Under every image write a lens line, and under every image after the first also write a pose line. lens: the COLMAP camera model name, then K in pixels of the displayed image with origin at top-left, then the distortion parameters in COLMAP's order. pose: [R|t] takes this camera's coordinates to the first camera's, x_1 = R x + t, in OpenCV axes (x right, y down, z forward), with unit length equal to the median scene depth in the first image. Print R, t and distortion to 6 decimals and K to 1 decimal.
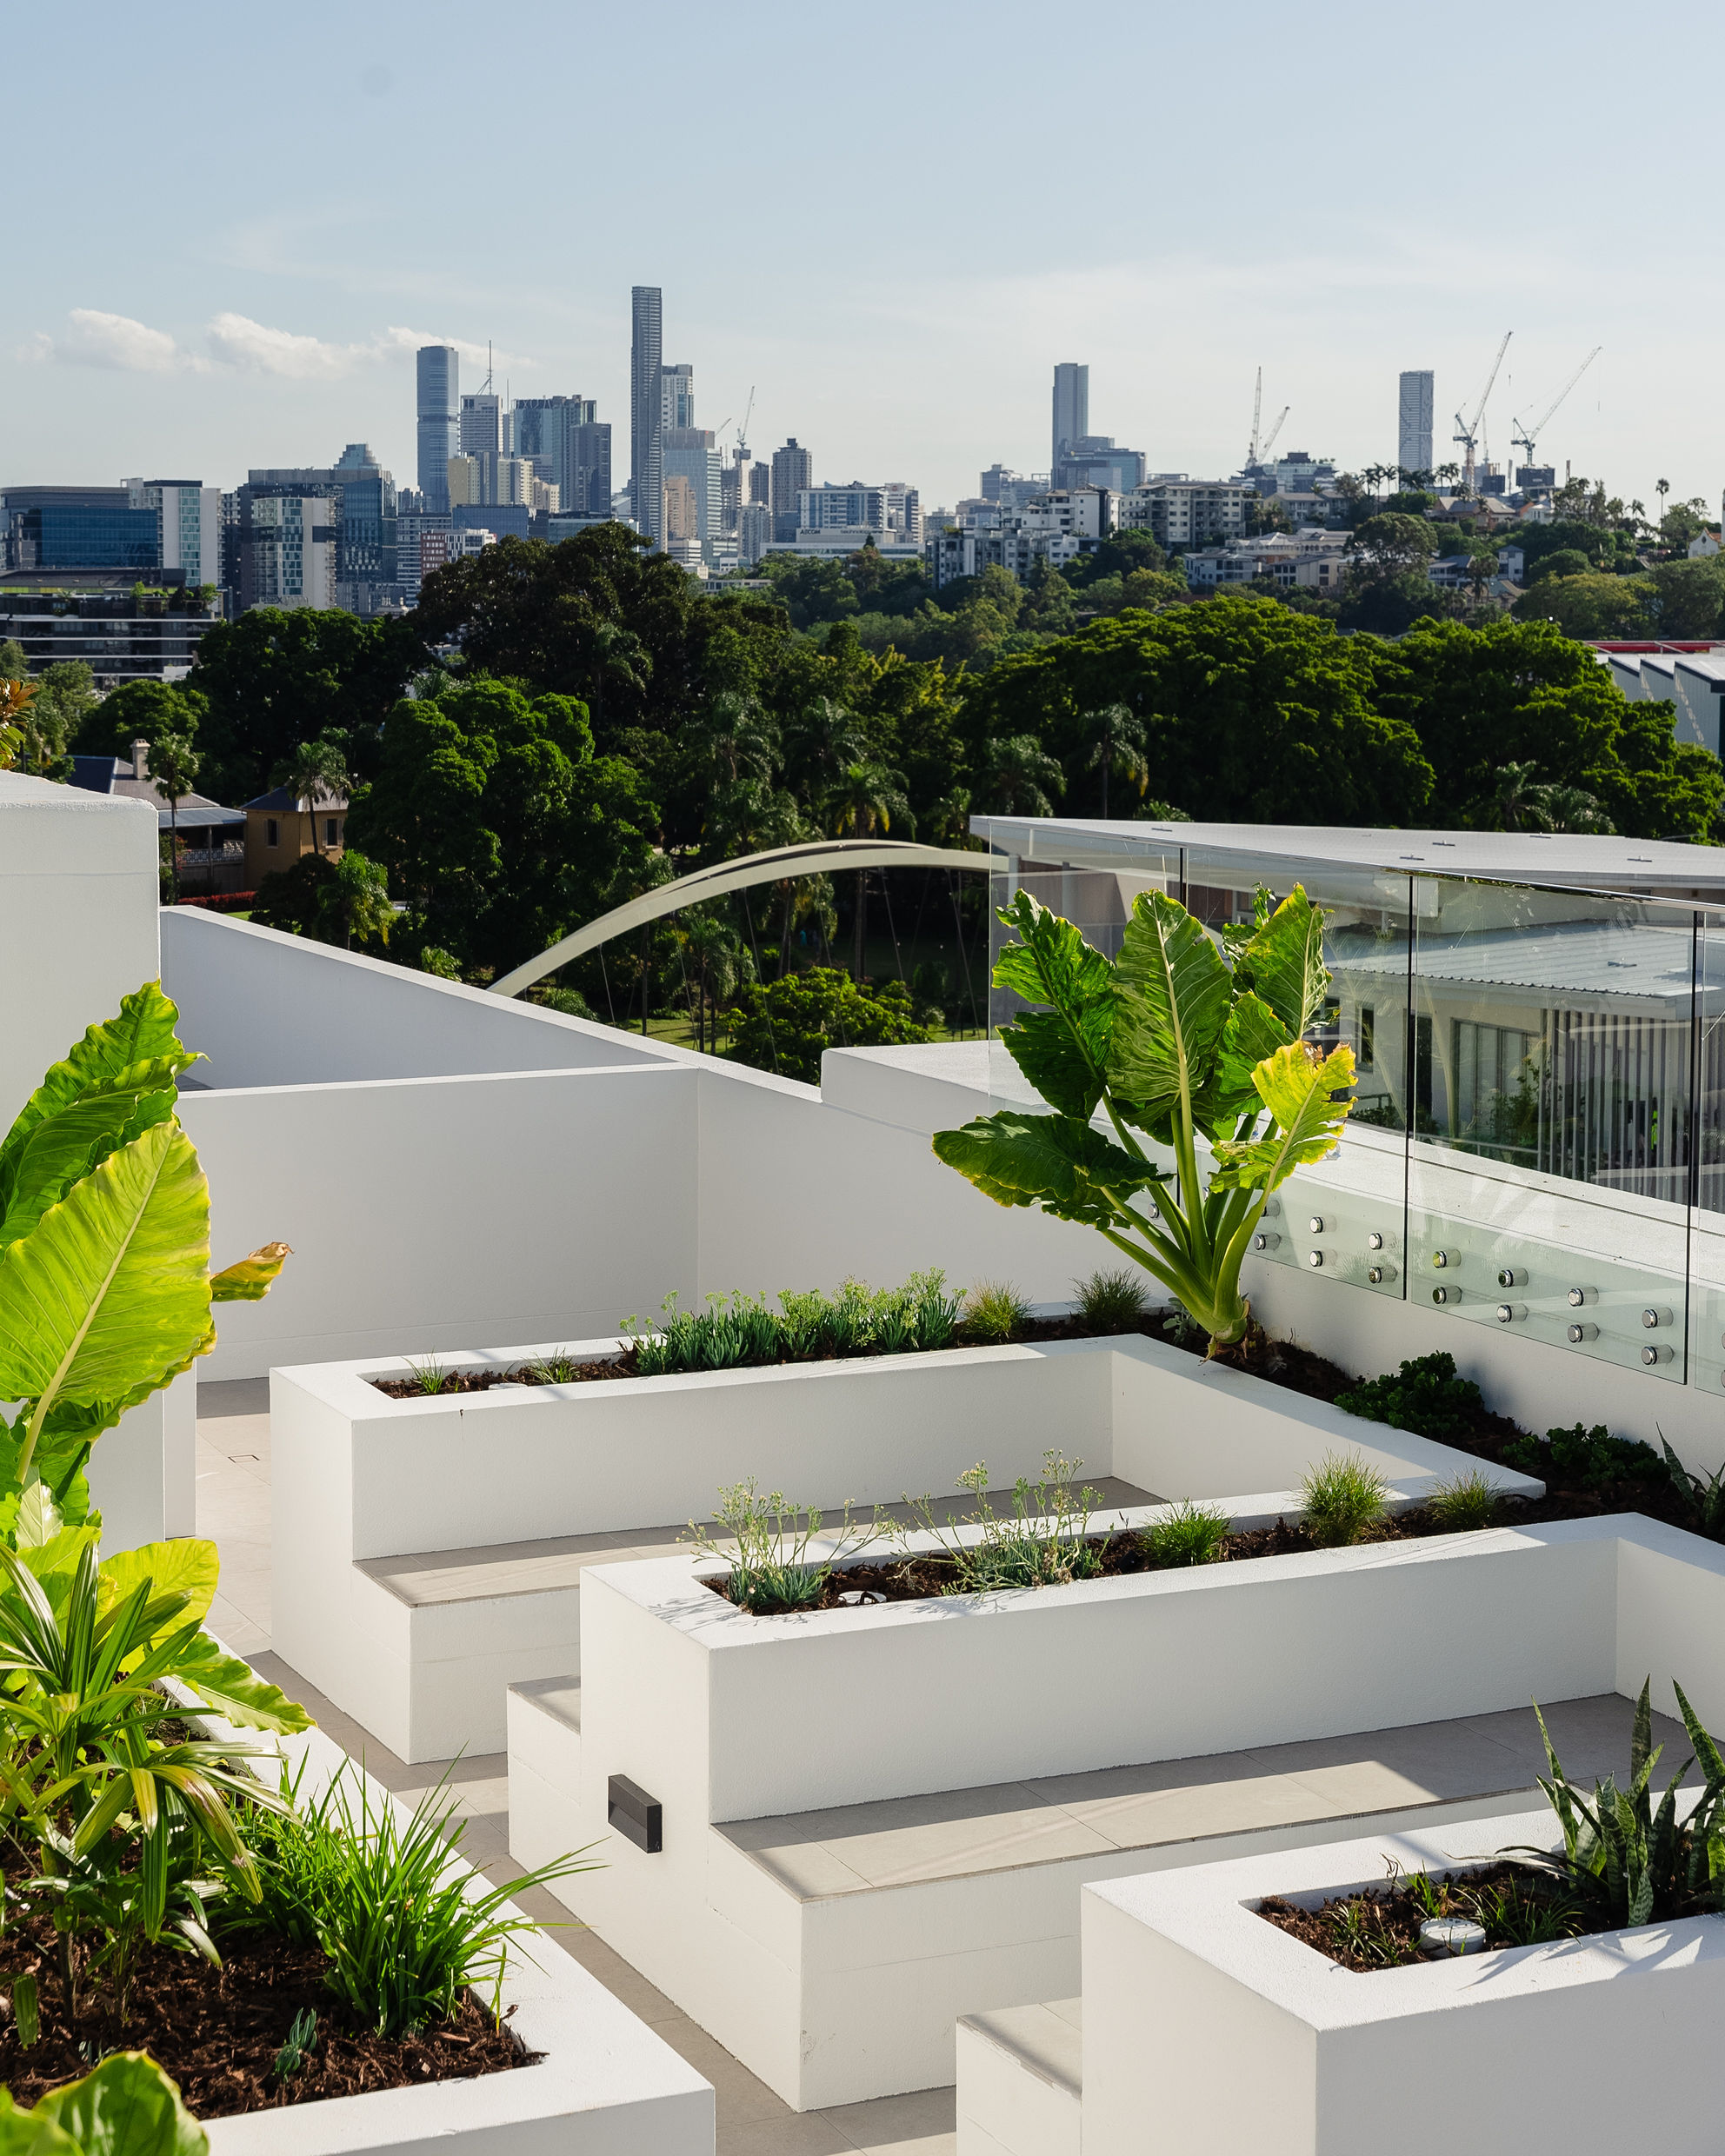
lens RADIAL K [[3649.1, 0, 862.5], [0, 3649.1, 1078.0], [0, 0, 1]] dist [0.038685, 0.014921]
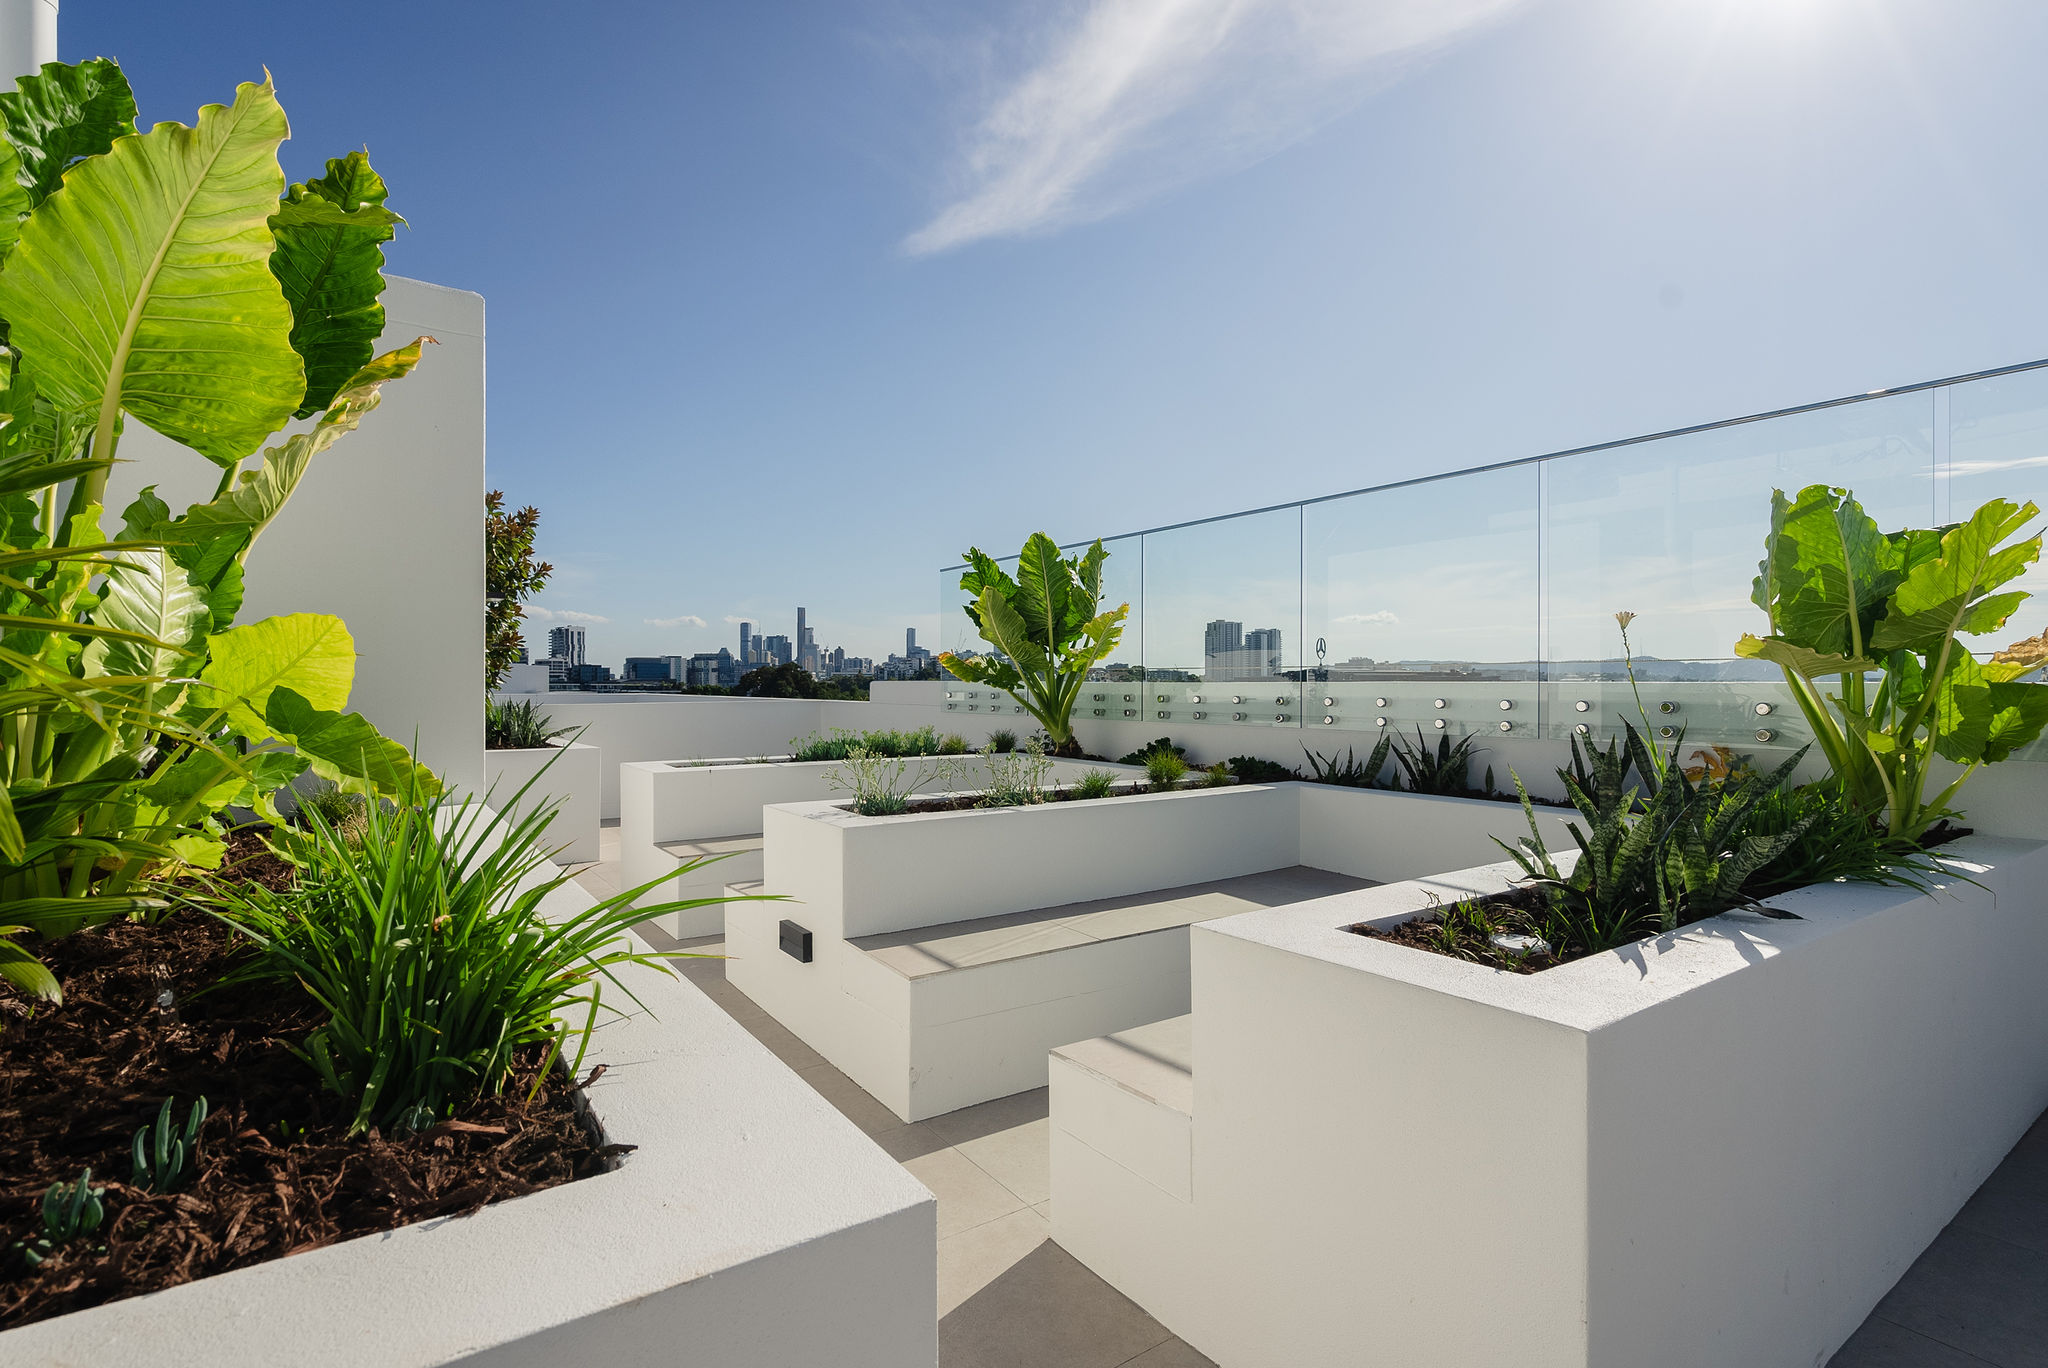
lens RADIAL K [[930.4, 0, 1029.2], [0, 930.4, 729.3], [0, 0, 1]] dist [-0.017585, 0.000338]
pose [[0.983534, -0.003881, 0.180679, -0.045672], [0.019025, 0.996438, -0.082158, 0.193247], [-0.179717, 0.084242, 0.980105, 0.759943]]
